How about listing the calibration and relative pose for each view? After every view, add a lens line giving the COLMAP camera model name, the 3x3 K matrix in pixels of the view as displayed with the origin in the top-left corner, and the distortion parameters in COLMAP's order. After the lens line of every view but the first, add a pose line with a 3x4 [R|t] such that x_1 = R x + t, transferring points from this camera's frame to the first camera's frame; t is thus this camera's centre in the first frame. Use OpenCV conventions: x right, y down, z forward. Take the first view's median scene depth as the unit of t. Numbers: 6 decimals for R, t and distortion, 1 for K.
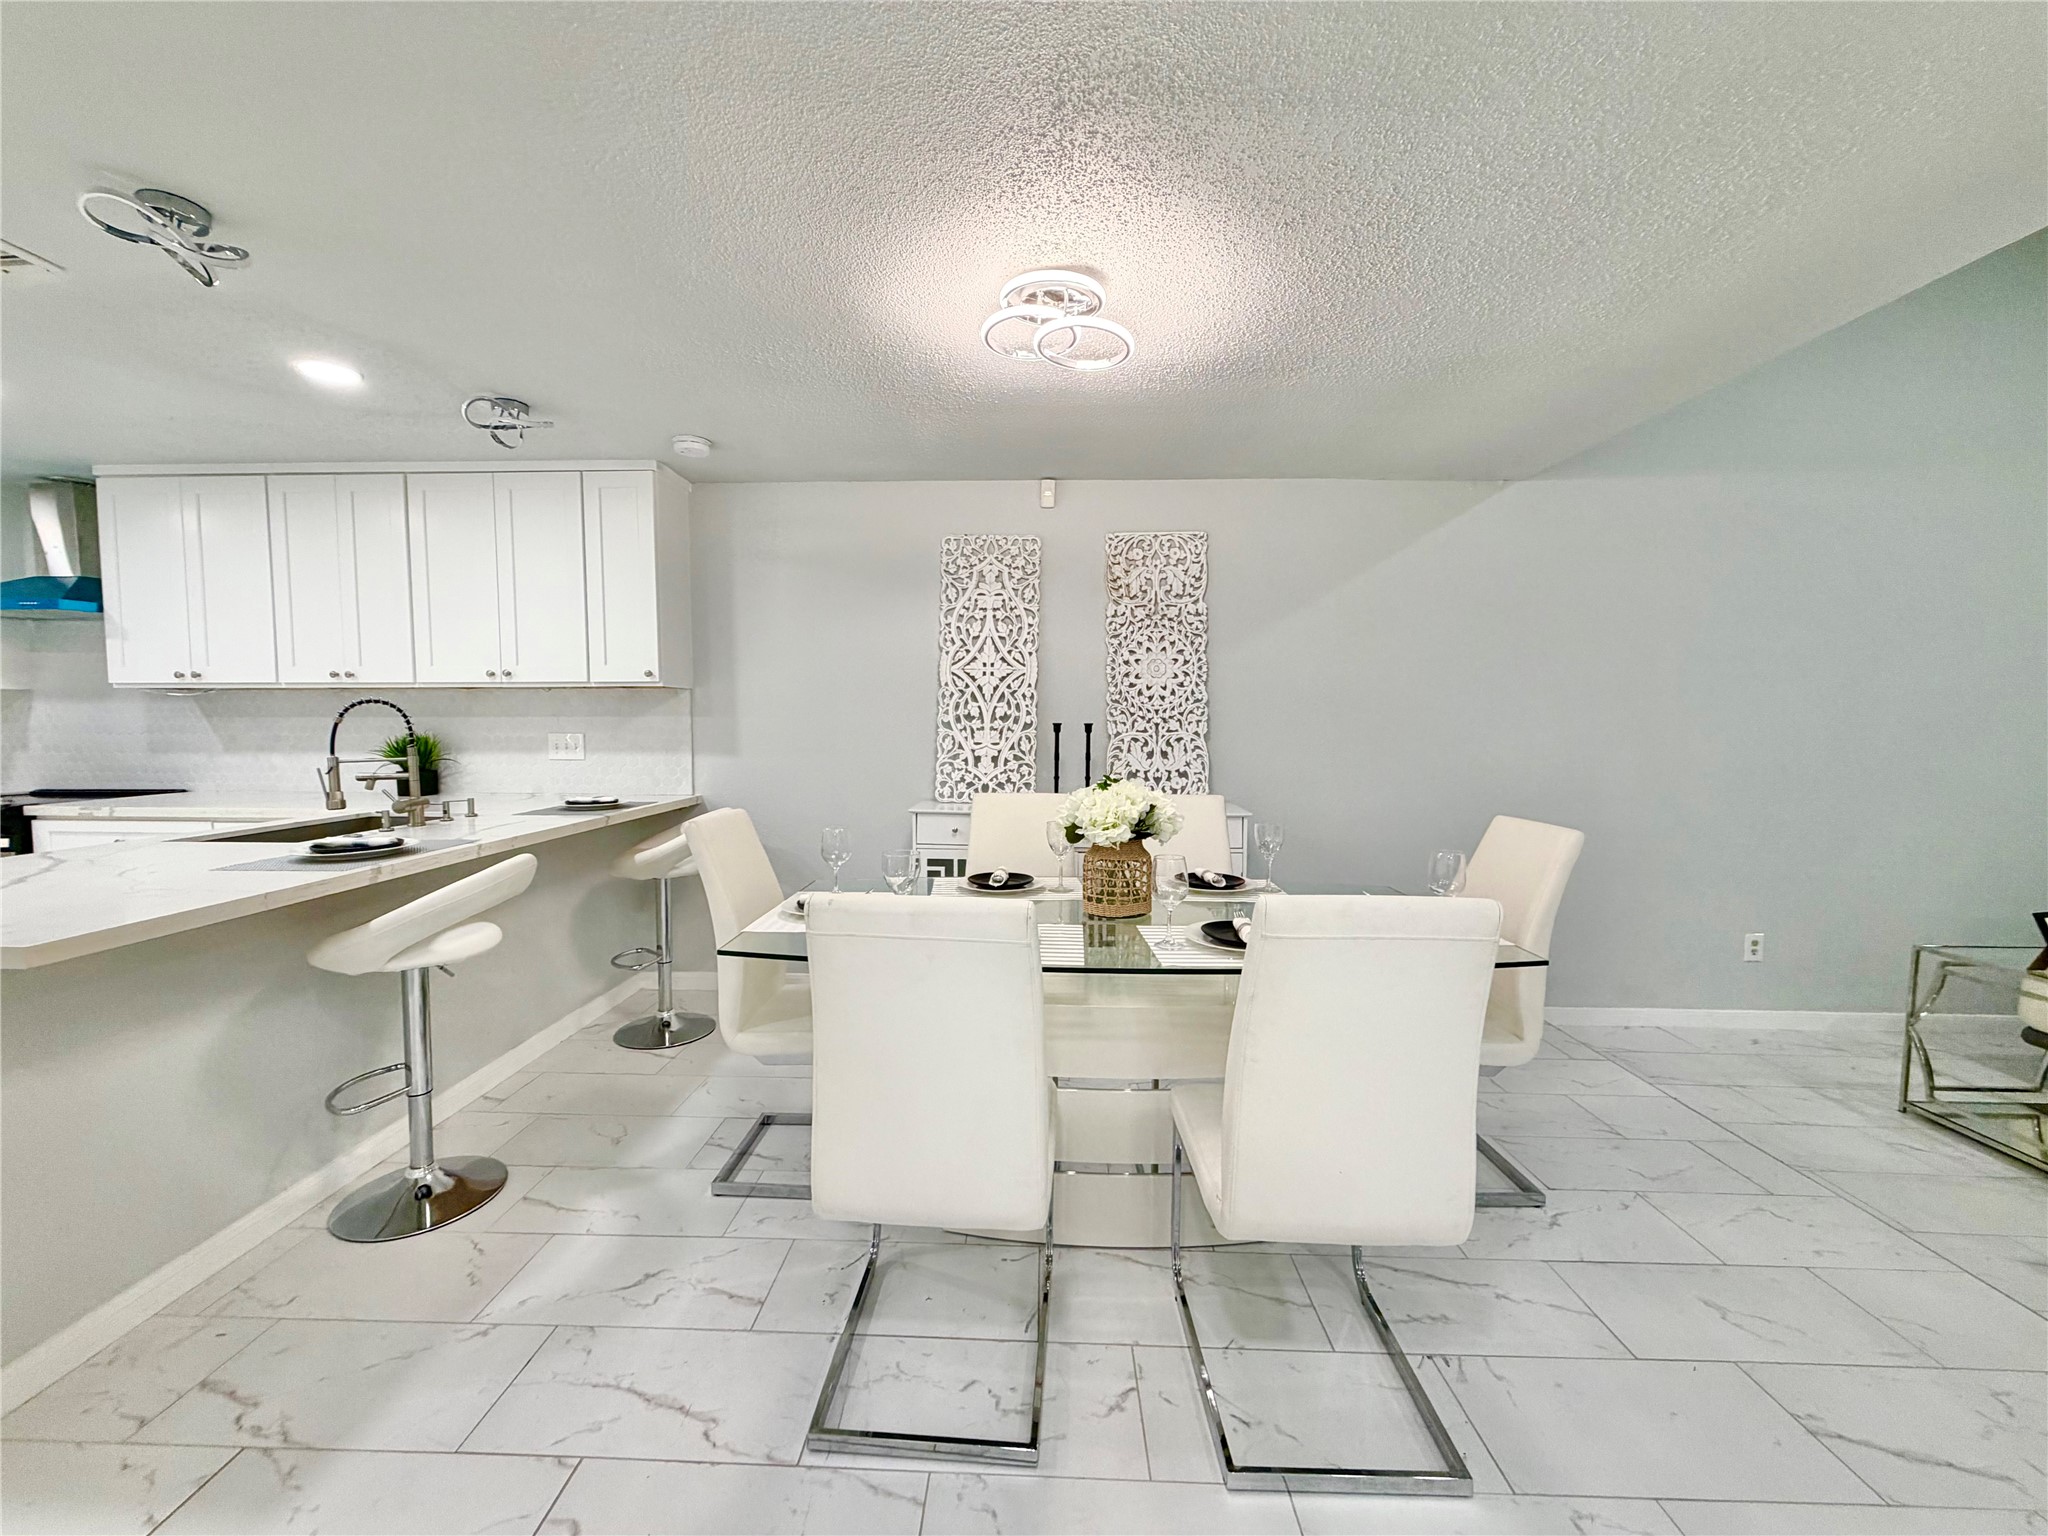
lens RADIAL K [[820.3, 0, 1024.0], [0, 820.3, 768.0], [0, 0, 1]] dist [-0.001533, -0.000272]
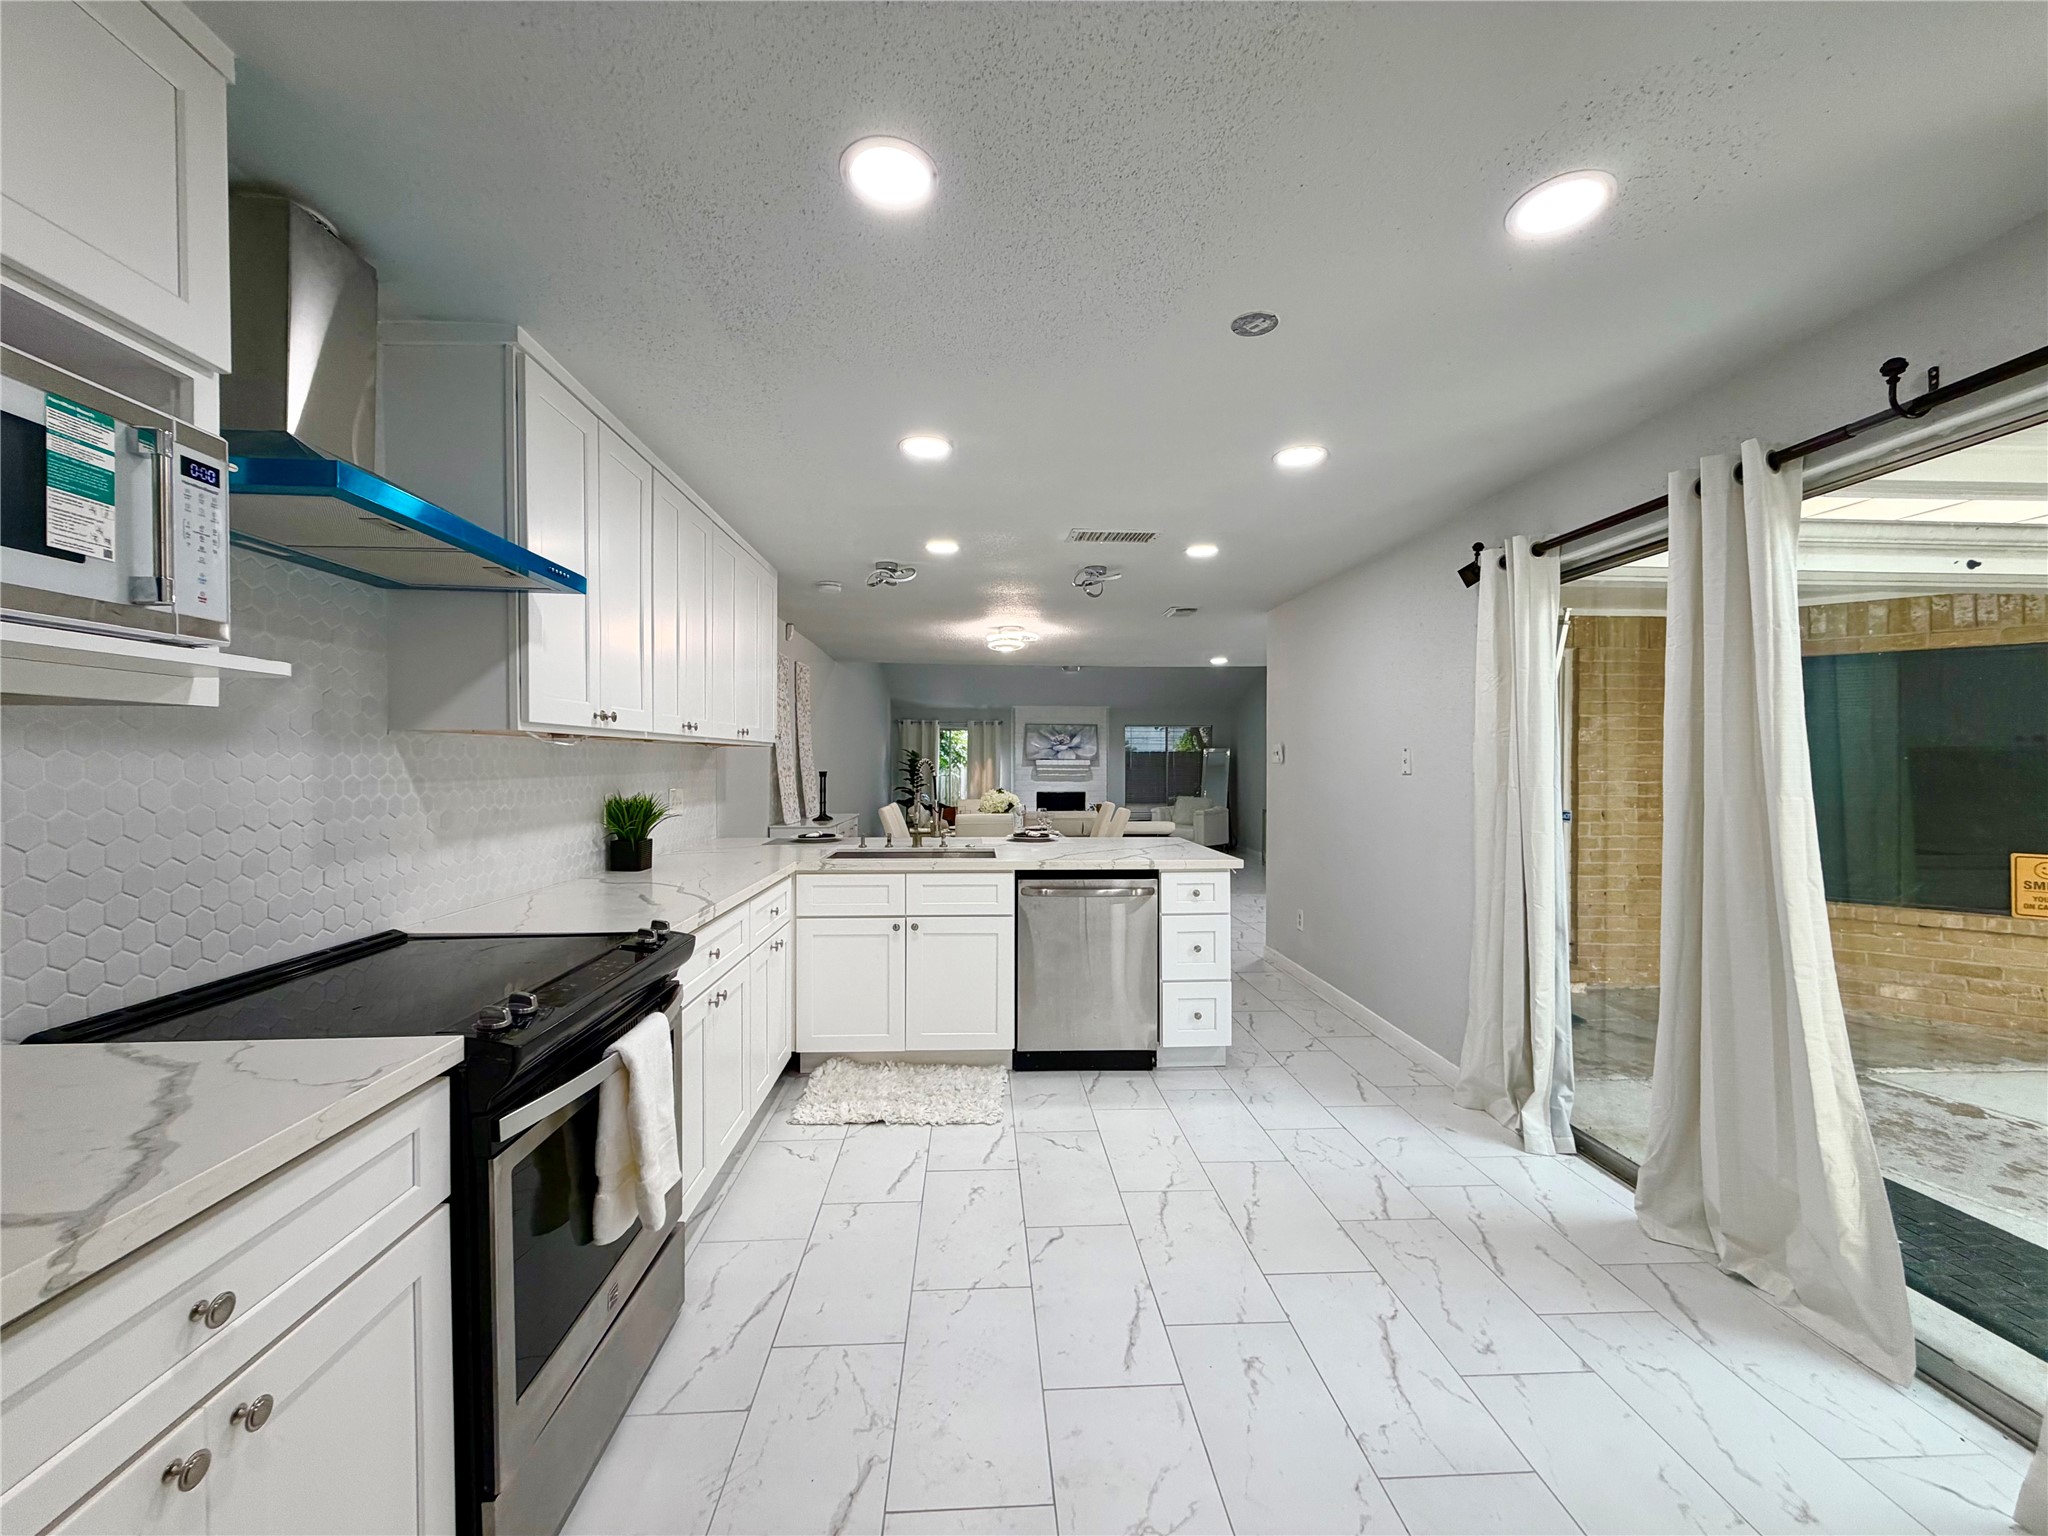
lens RADIAL K [[820.3, 0, 1024.0], [0, 820.3, 768.0], [0, 0, 1]] dist [-0.001533, -0.000272]
pose [[-0.096659, -0.008043, 0.995285, -2.188482], [0.061086, 0.998034, 0.013998, -0.077406], [-0.993441, 0.062151, -0.095978, 0.935885]]
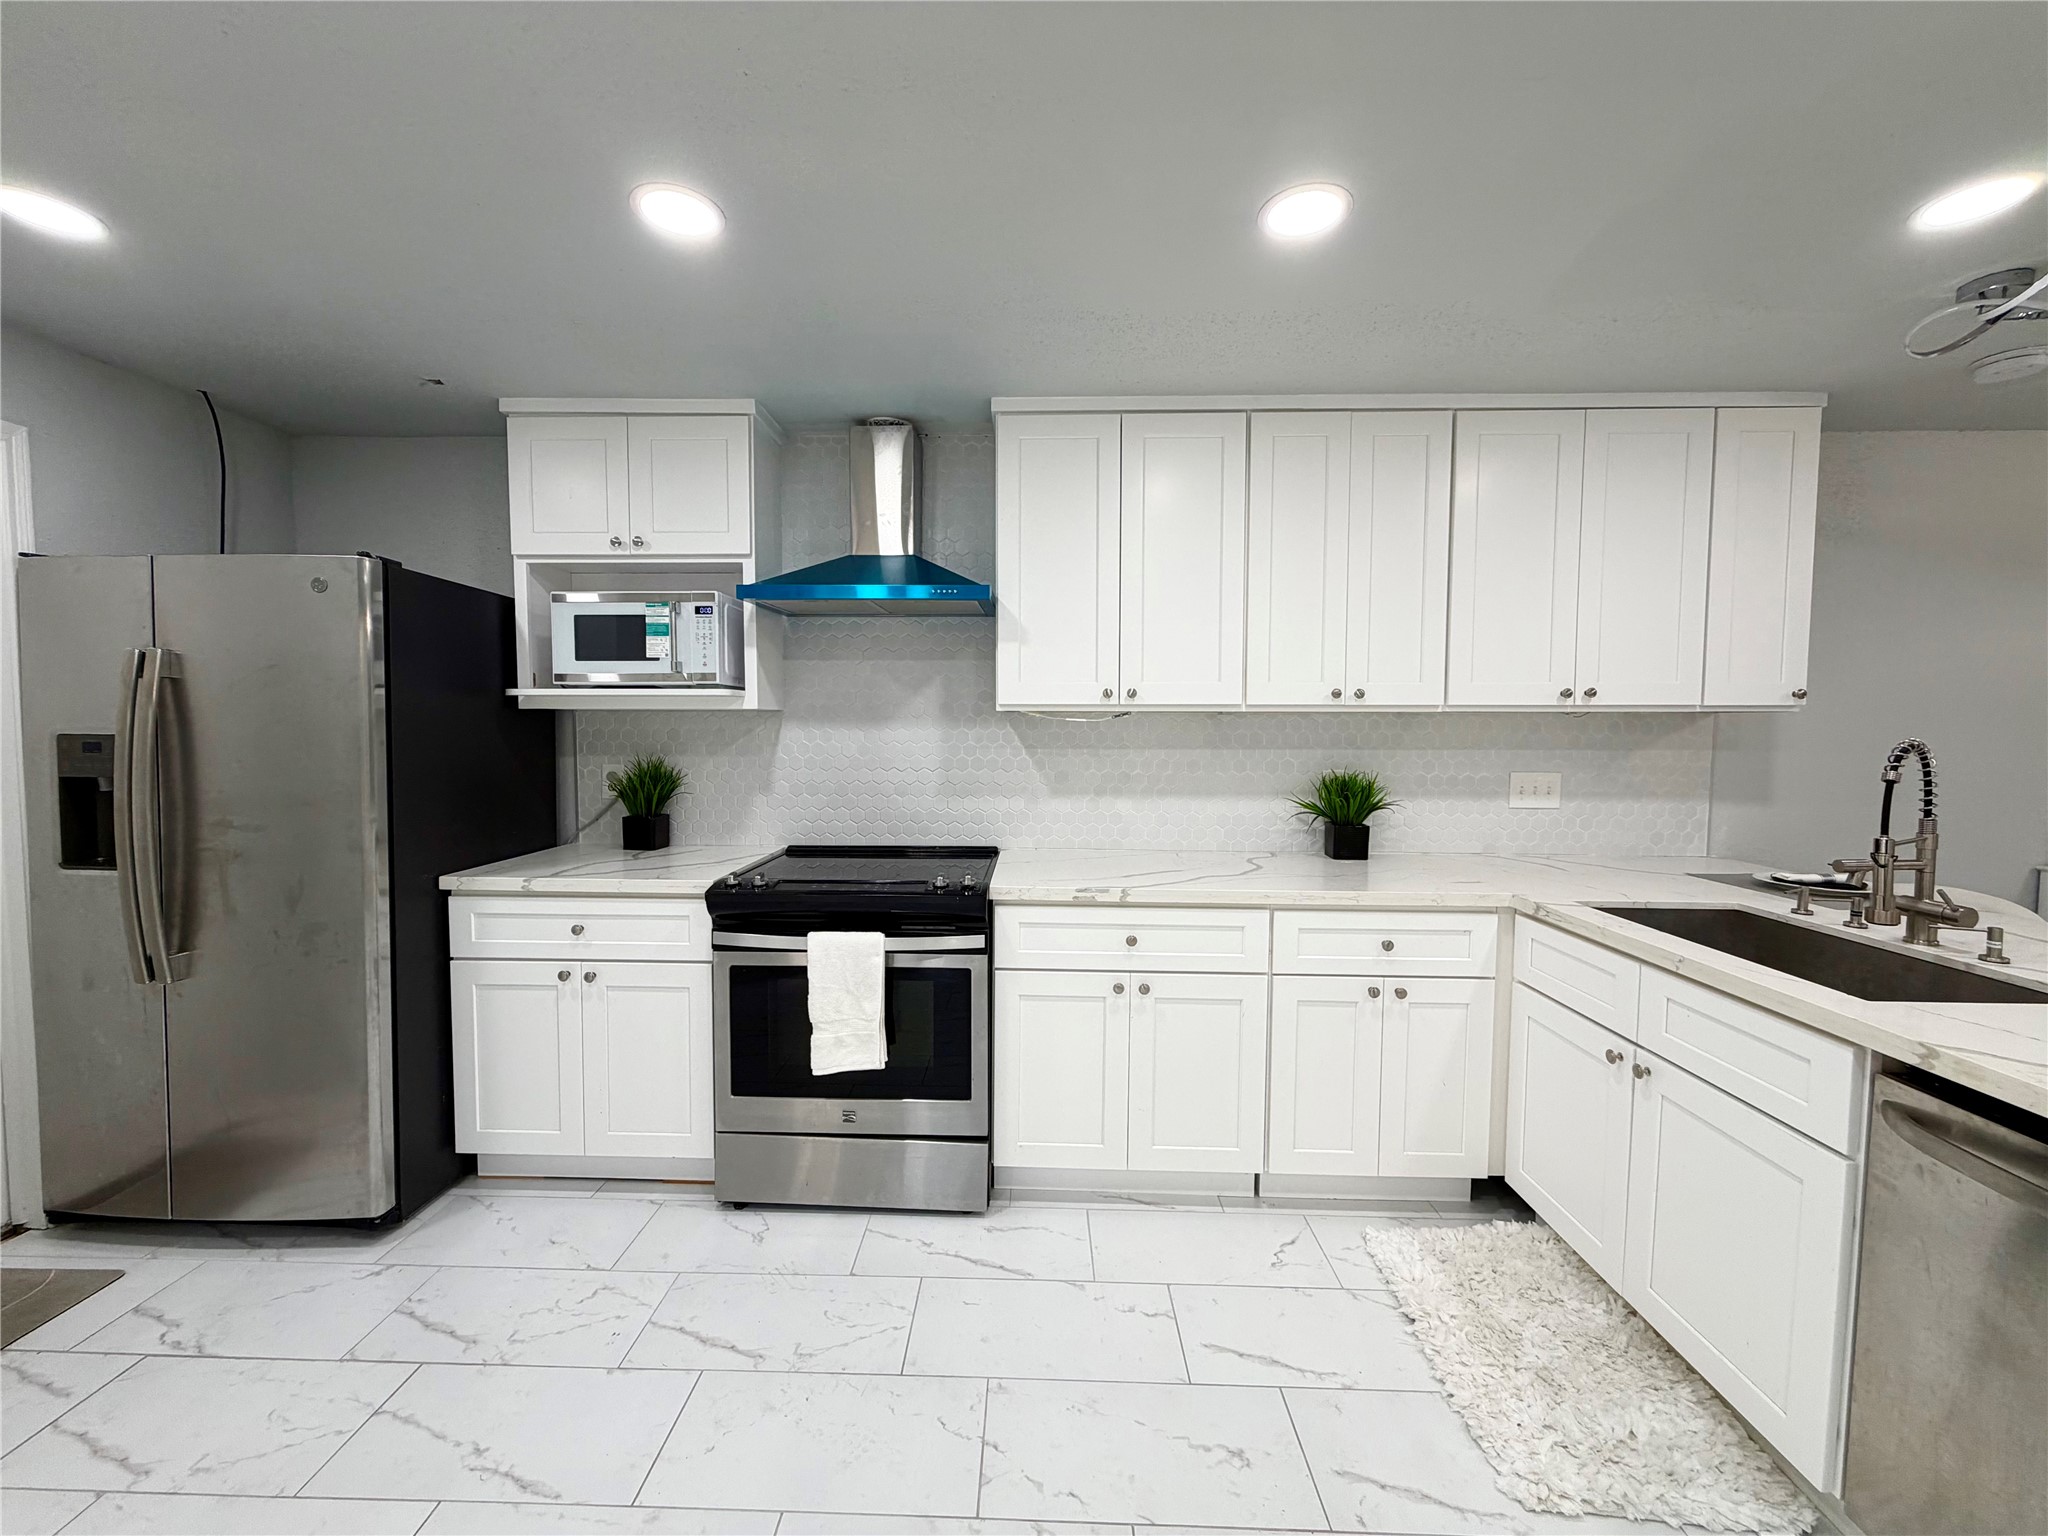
lens RADIAL K [[818.0, 0, 1048.4], [0, 818.0, 771.9], [0, 0, 1]] dist [-0.000455, -0.000092]
pose [[0.999988, 0.003009, 0.003865, -1.383339], [-0.002993, 0.999986, -0.004257, -0.053491], [-0.003877, 0.004245, 0.999983, 0.368477]]
